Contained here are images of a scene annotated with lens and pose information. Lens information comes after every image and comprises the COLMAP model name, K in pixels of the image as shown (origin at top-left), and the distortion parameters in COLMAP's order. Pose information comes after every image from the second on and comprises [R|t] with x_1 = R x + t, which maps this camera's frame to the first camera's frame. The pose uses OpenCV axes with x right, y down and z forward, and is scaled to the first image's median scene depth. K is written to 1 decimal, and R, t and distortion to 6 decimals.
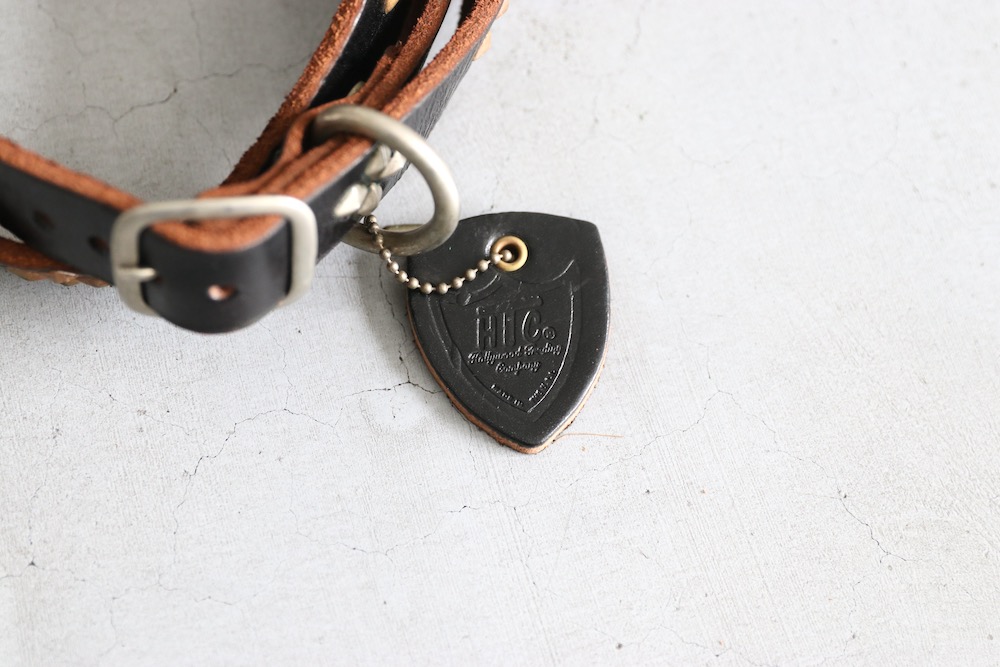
lens RADIAL K [[1991.6, 0, 506.8], [0, 1991.6, 341.0], [0, 0, 1]] dist [-0.021502, 0.000000]
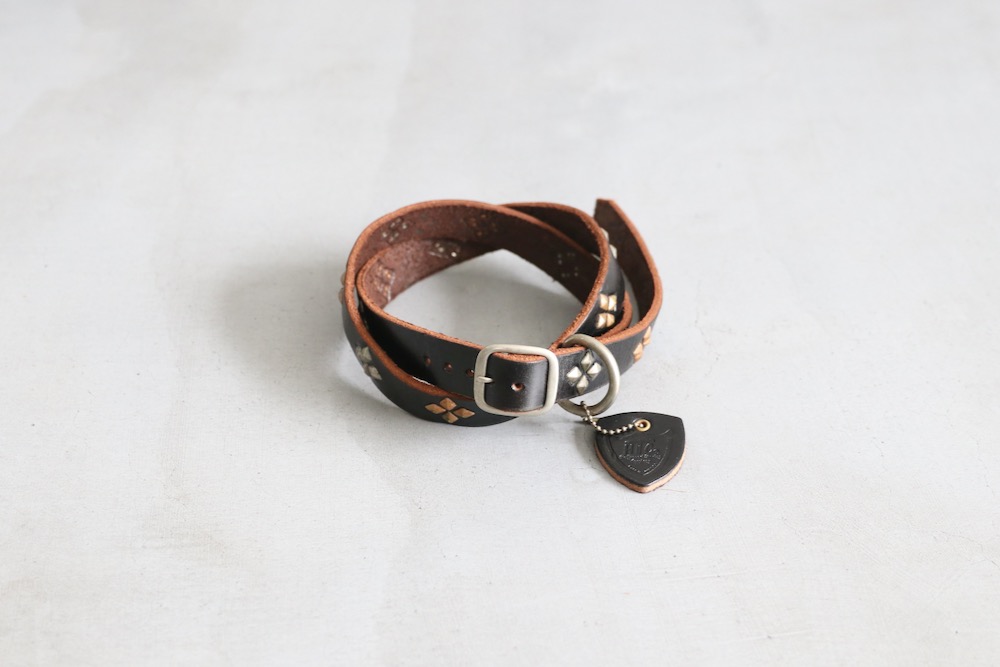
lens RADIAL K [[1861.5, 0, 503.3], [0, 1861.5, 334.7], [0, 0, 1]] dist [-0.037565, 0.000000]
pose [[0.986673, 0.043088, -0.156907, 0.176116], [-0.122372, 0.832062, -0.541015, 1.052550], [0.107246, 0.553006, 0.826246, -0.834740]]
